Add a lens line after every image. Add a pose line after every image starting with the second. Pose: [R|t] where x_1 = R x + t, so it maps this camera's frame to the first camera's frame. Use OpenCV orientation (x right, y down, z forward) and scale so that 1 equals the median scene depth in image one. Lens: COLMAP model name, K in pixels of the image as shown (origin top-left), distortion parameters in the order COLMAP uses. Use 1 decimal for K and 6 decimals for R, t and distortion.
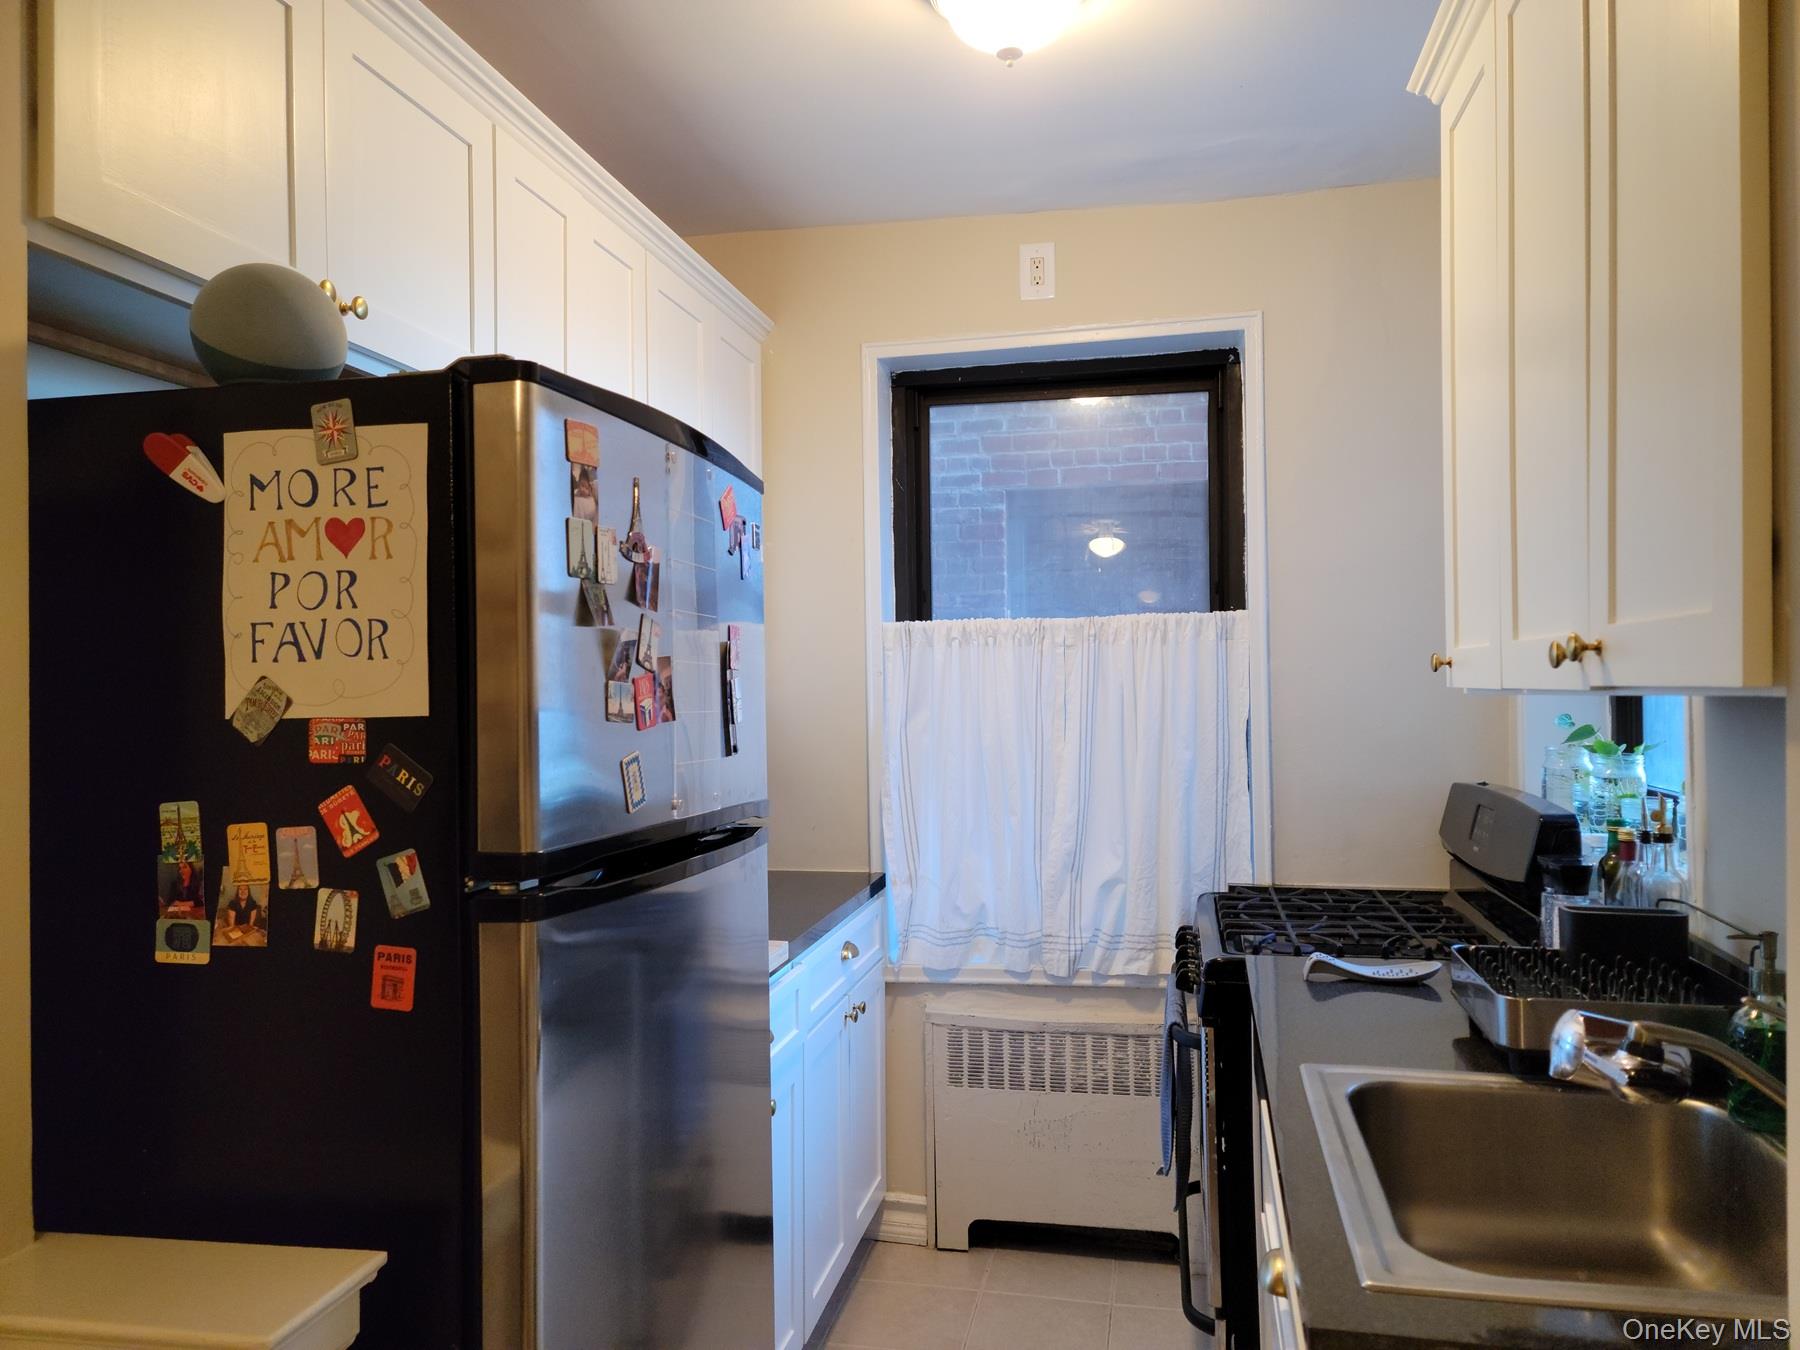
lens RADIAL K [[1352.4, 0, 906.1], [0, 1352.4, 677.5], [0, 0, 1]] dist [0.054777, -0.011017]
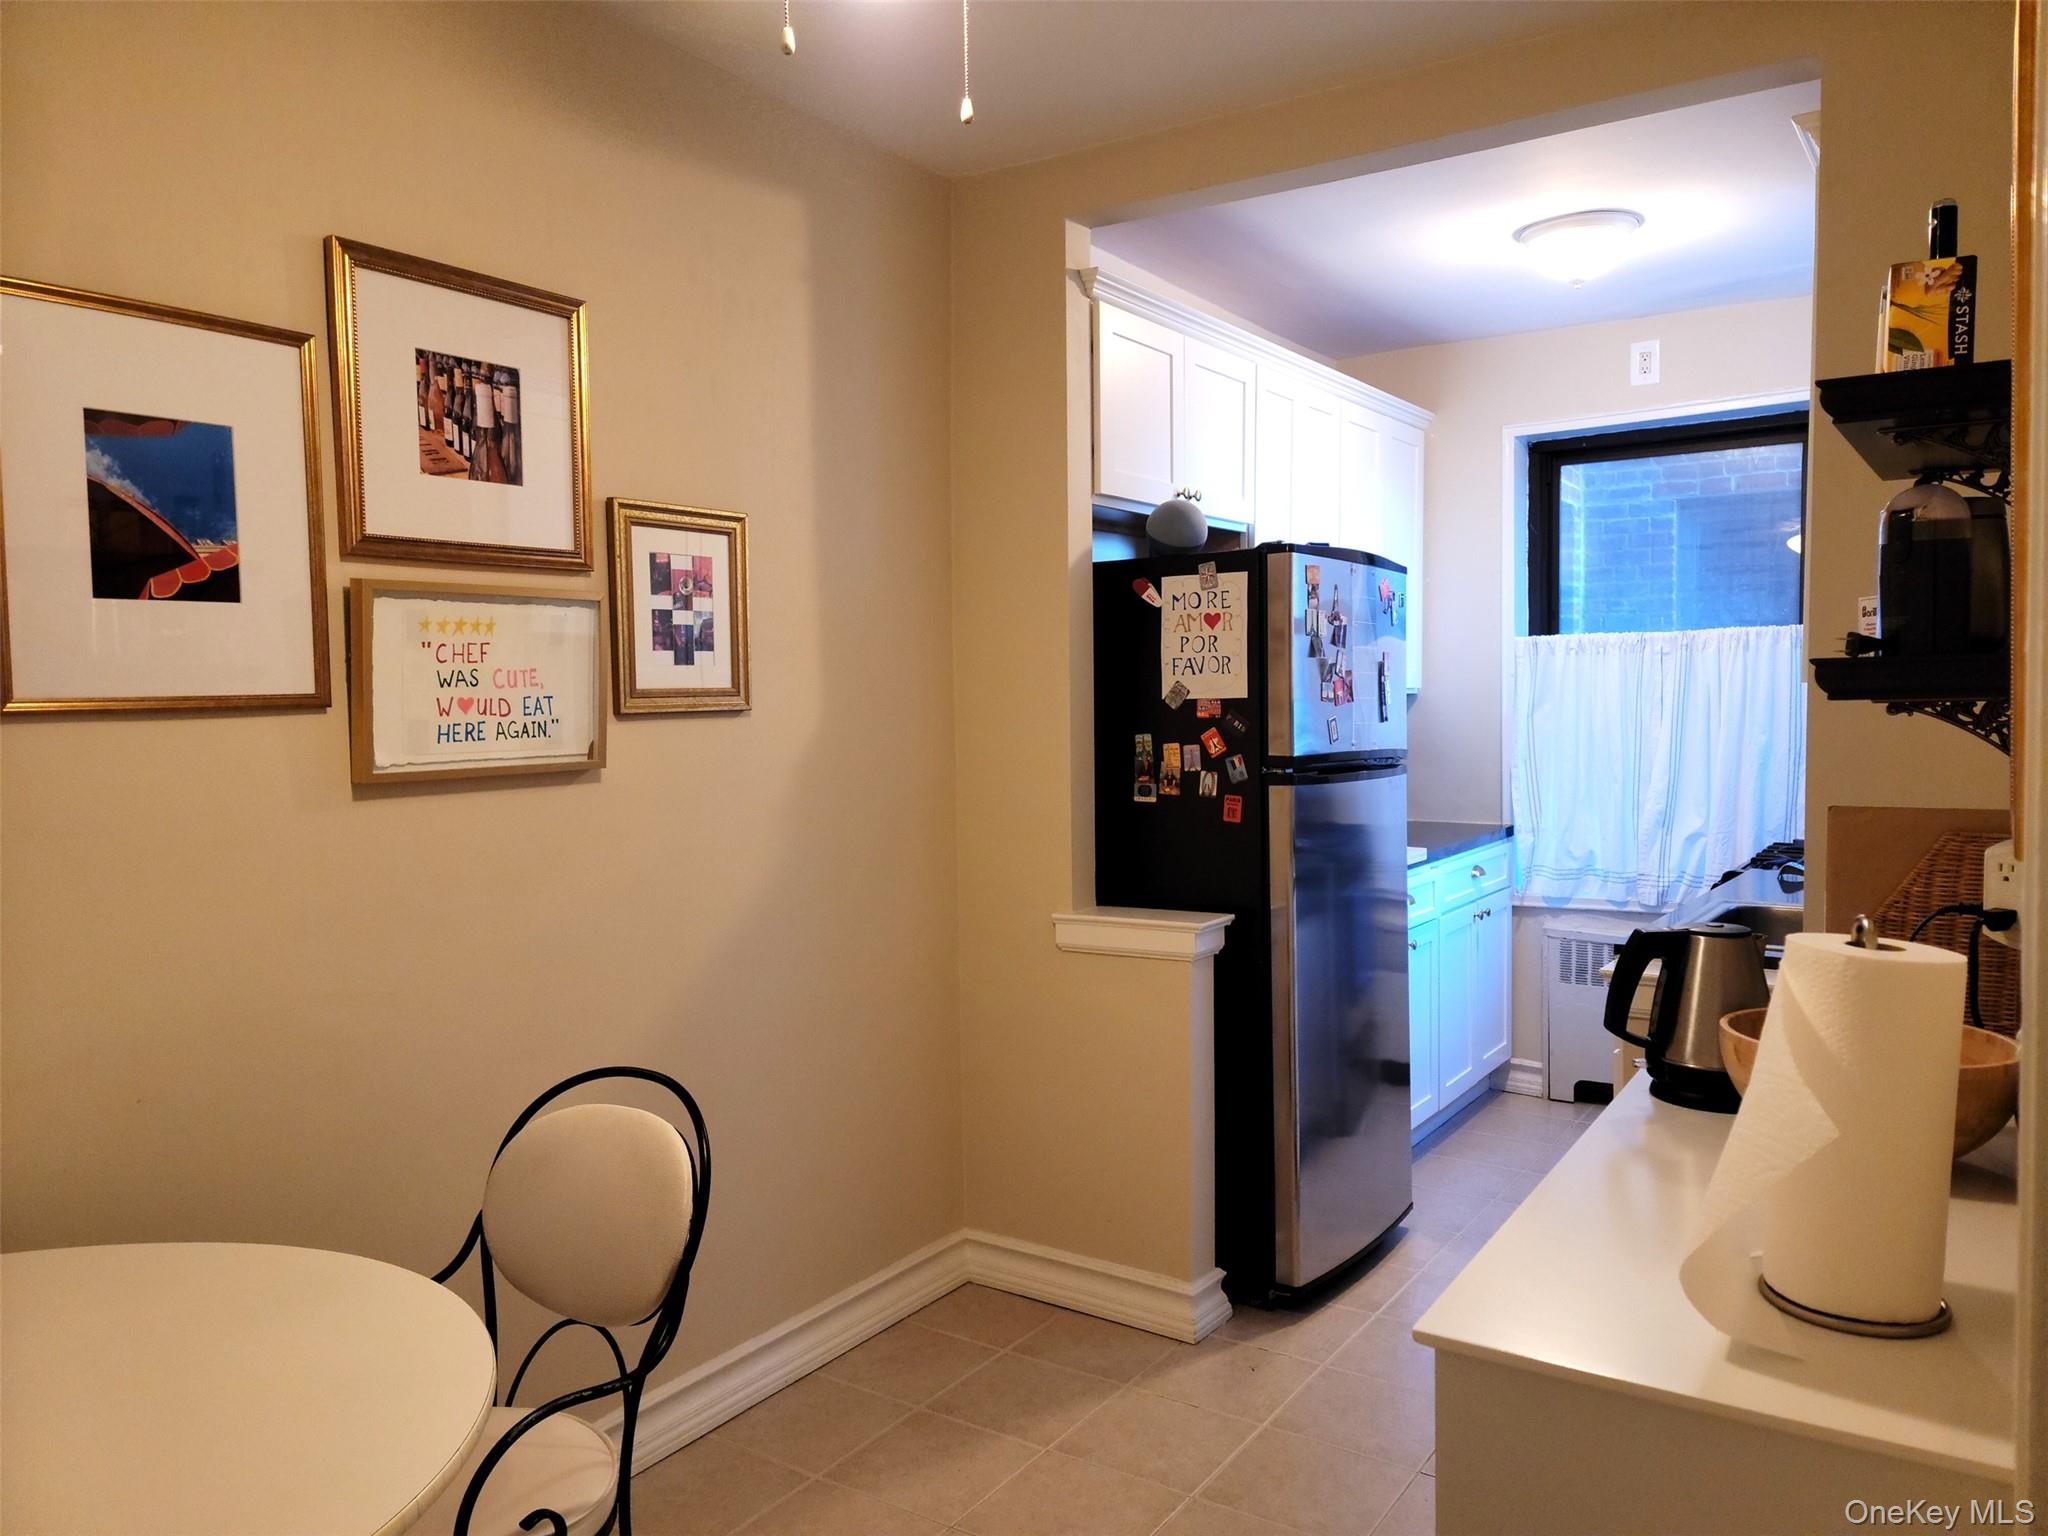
lens RADIAL K [[1538.8, 0, 1028.8], [0, 1538.8, 767.0], [0, 0, 1]] dist [0.054777, -0.011017]
pose [[0.928623, 0.017382, -0.370618, 0.207627], [0.003937, 0.998384, 0.056690, -0.003093], [0.371004, -0.054103, 0.927054, -1.170016]]
